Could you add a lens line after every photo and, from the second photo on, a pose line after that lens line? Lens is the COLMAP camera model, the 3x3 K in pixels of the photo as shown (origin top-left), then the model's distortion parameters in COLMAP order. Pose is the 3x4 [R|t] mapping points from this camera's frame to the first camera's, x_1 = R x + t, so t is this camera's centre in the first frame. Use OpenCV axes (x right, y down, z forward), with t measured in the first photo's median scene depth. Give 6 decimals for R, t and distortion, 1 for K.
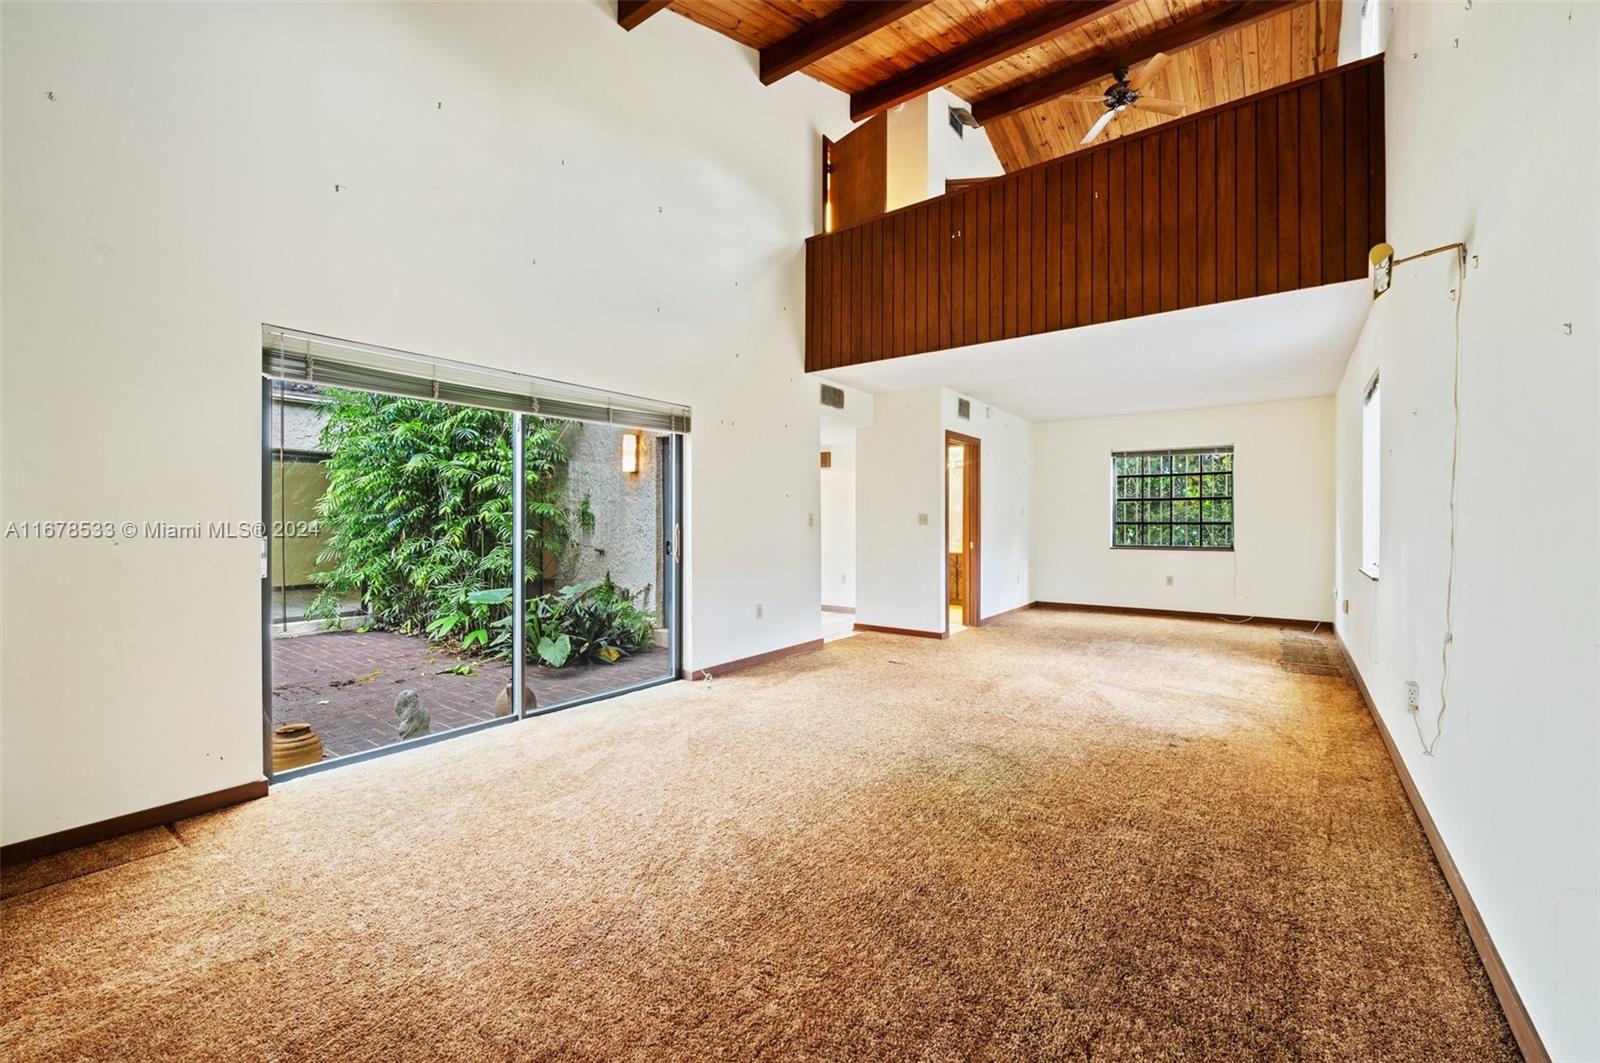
lens RADIAL K [[643.1, 0, 795.1], [0, 643.1, 530.7], [0, 0, 1]] dist [-0.000446, -0.000309]
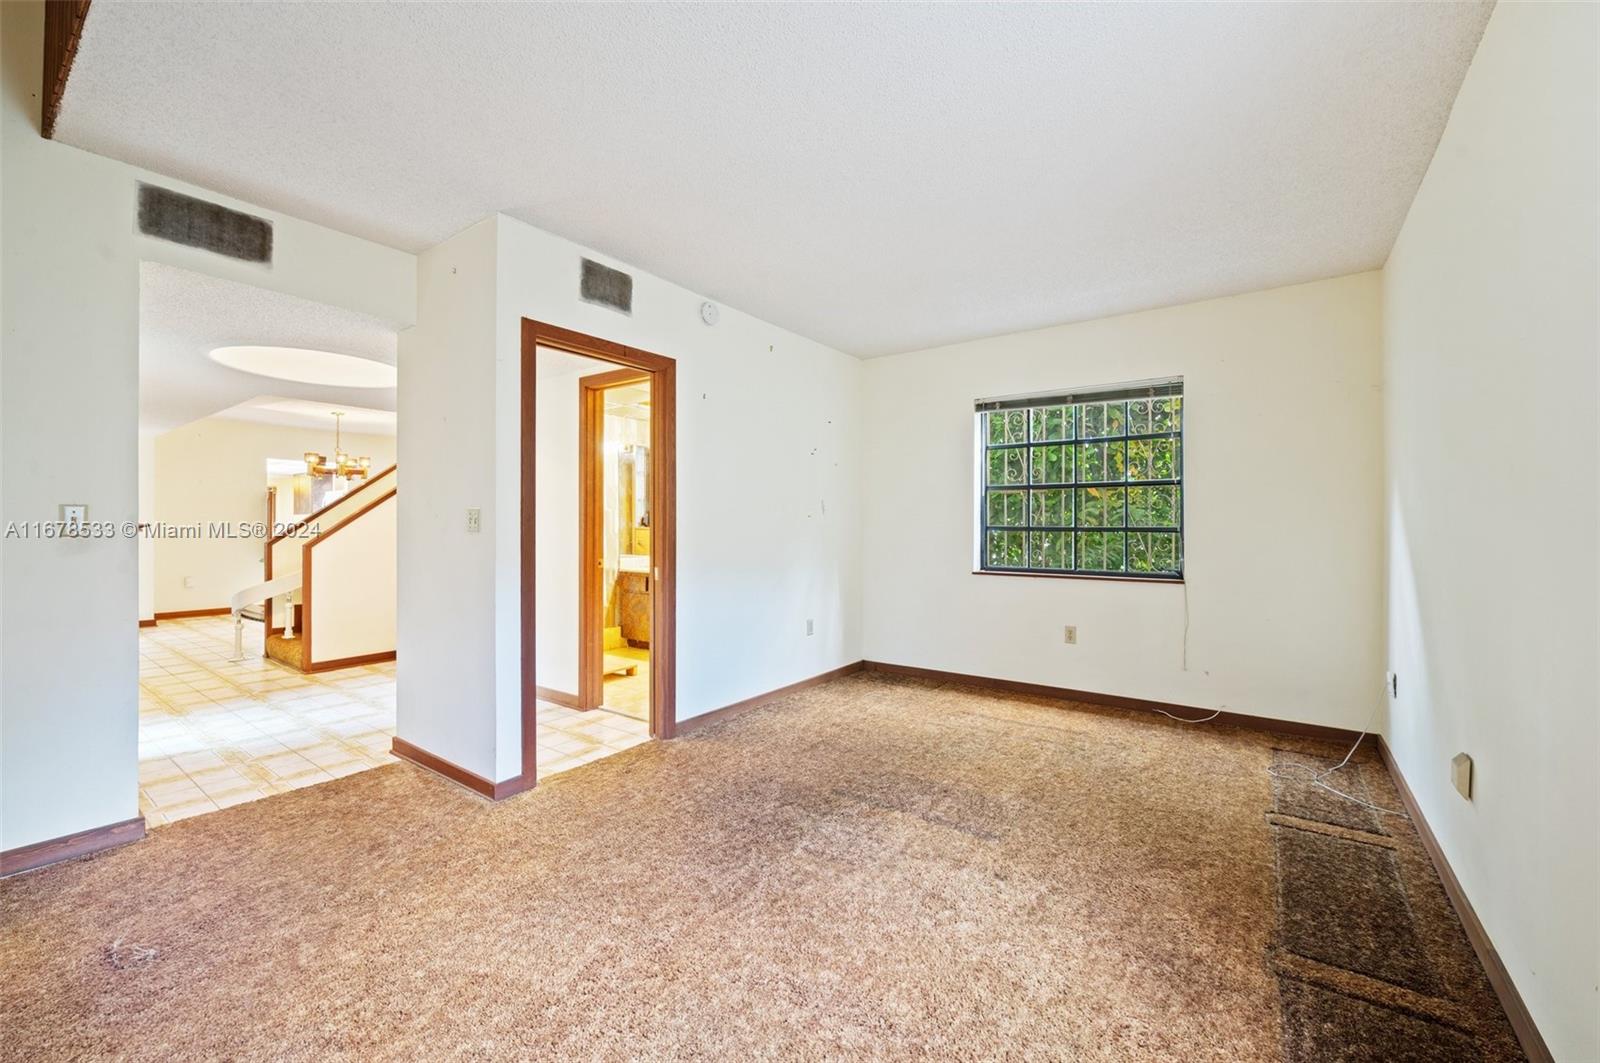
lens RADIAL K [[643.1, 0, 800.3], [0, 643.1, 526.1], [0, 0, 1]] dist [-0.000446, -0.000309]
pose [[0.999938, 0.002995, 0.010694, 0.390848], [-0.002890, 0.999947, -0.009874, -0.009531], [-0.010723, 0.009842, 0.999894, 0.515169]]
